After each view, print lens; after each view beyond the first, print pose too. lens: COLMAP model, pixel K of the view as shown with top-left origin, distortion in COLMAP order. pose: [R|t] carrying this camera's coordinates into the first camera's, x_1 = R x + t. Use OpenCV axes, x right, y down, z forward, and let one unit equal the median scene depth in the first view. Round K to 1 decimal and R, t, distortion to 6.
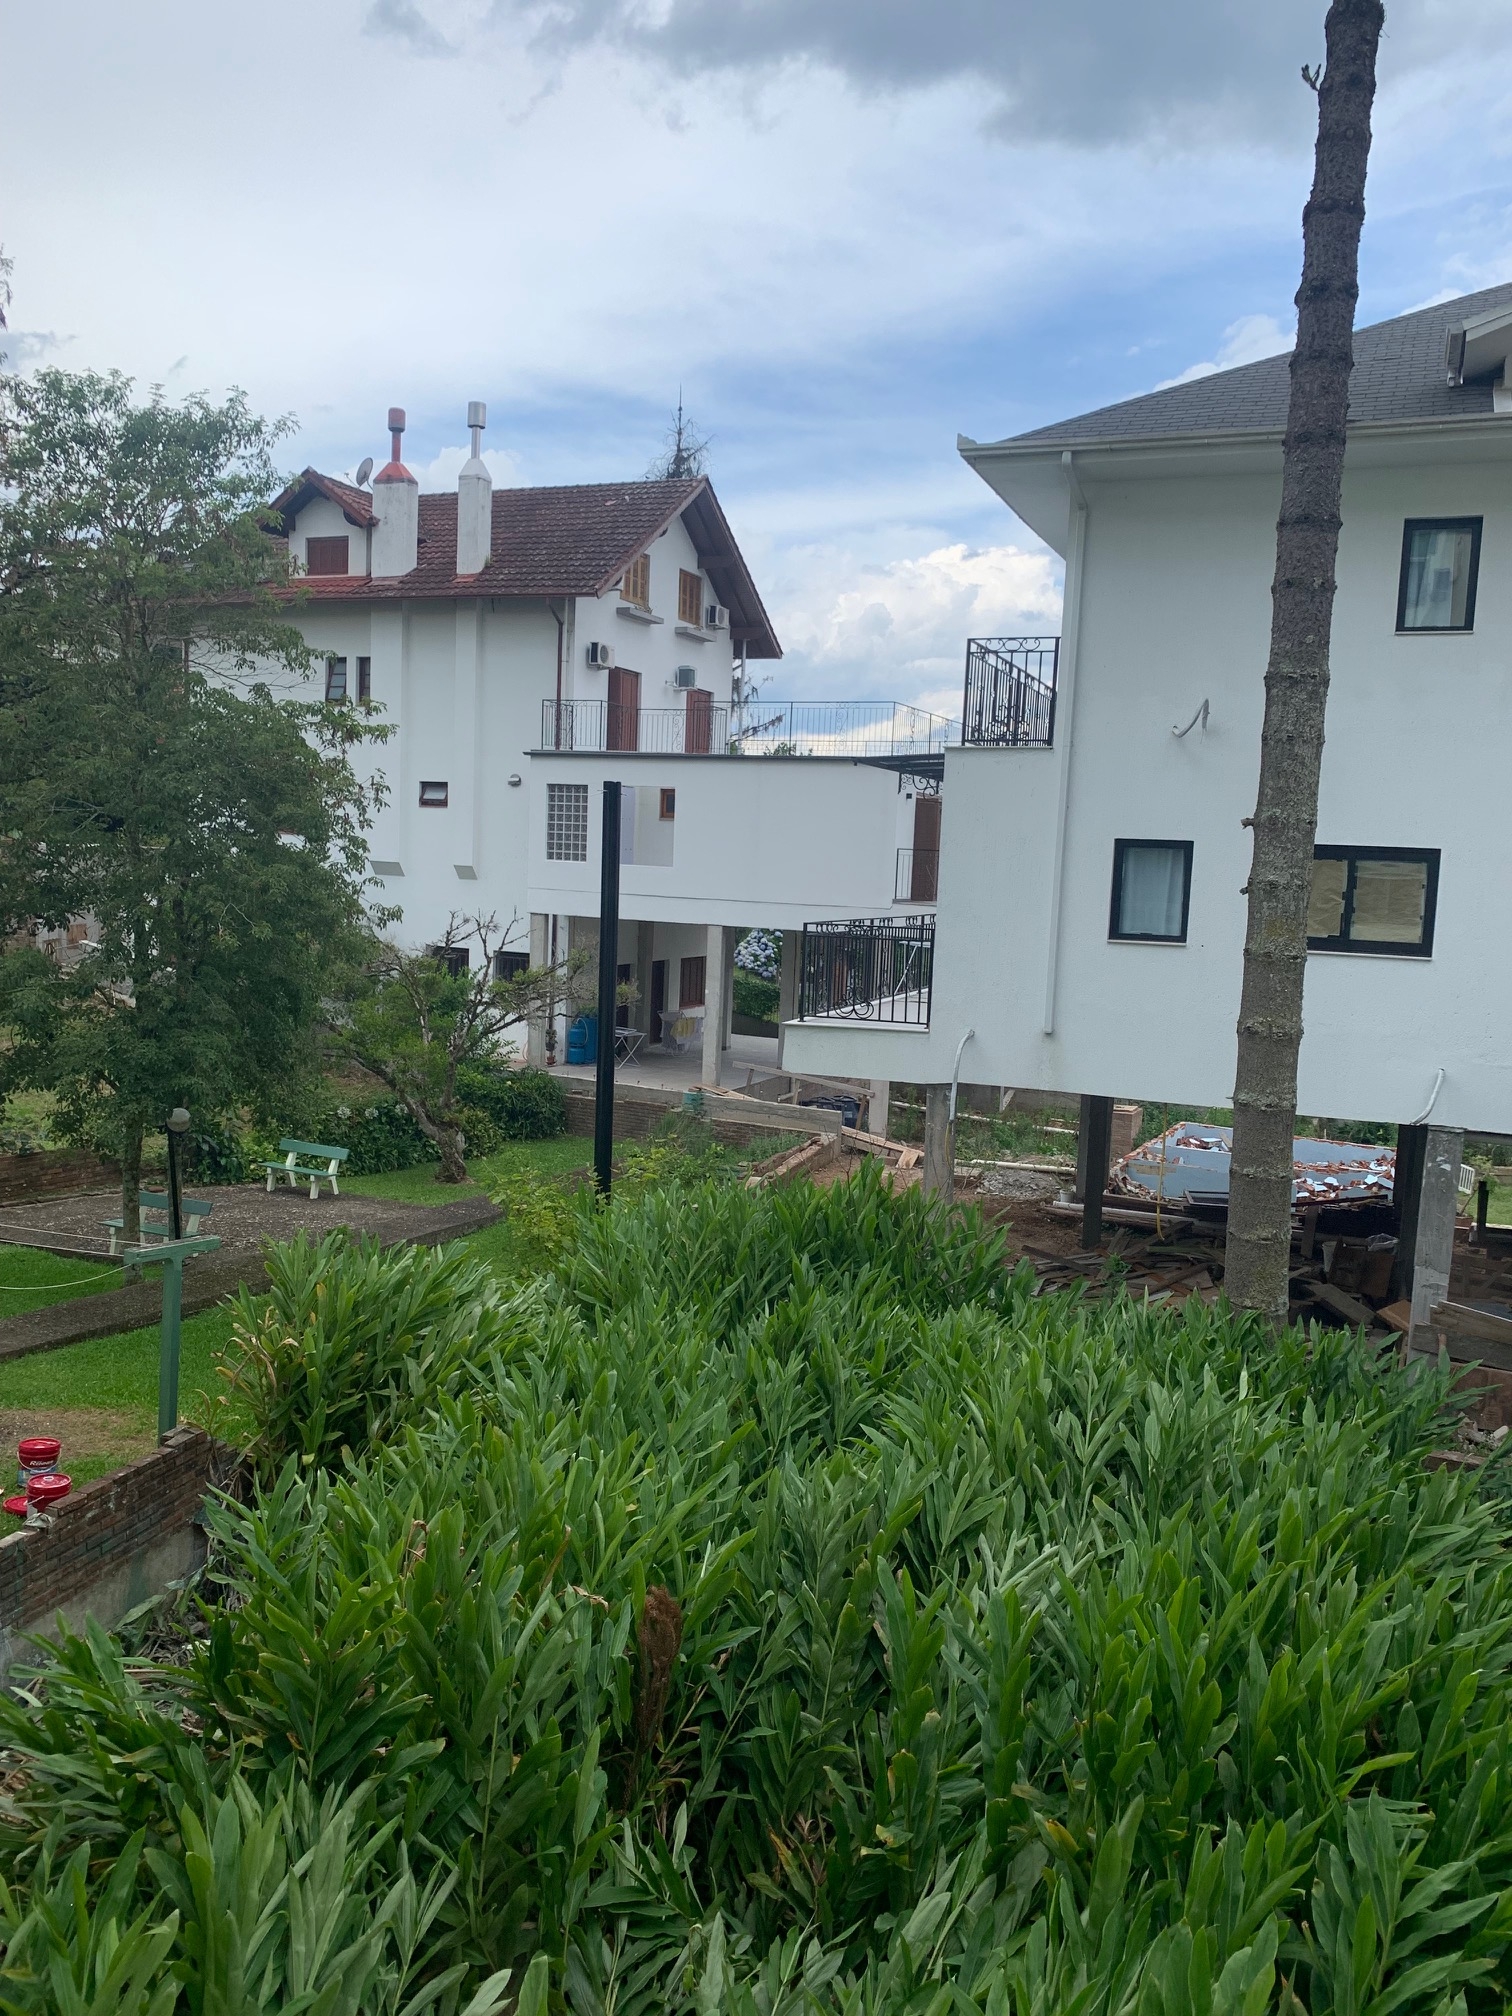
lens RADIAL K [[1510.4, 0, 756.0], [0, 1510.4, 1008.0], [0, 0, 1]] dist [0.052711, -0.068861]
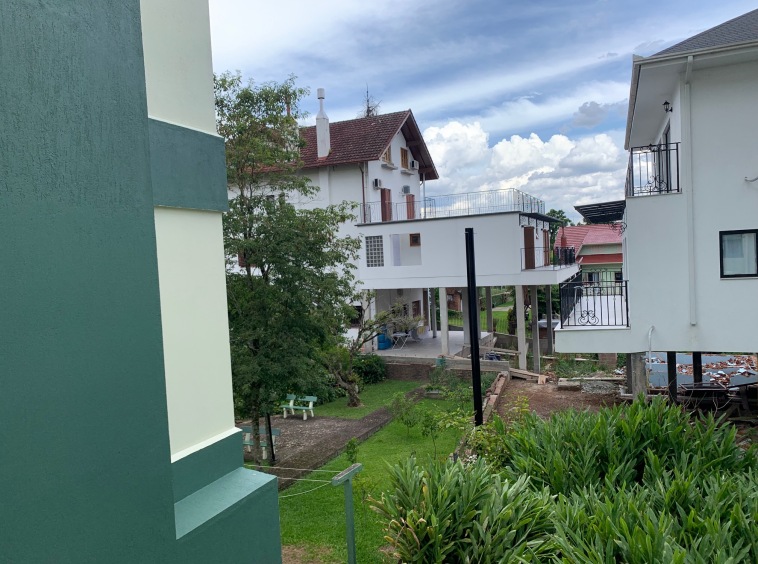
lens RADIAL K [[583.7, 0, 379.0], [0, 583.7, 282.0], [0, 0, 1]] dist [0.086547, -0.163983]
pose [[0.994832, -0.093291, -0.040088, -0.086480], [0.090584, 0.993783, -0.064725, -0.012039], [0.045877, 0.060759, 0.997098, 0.061785]]
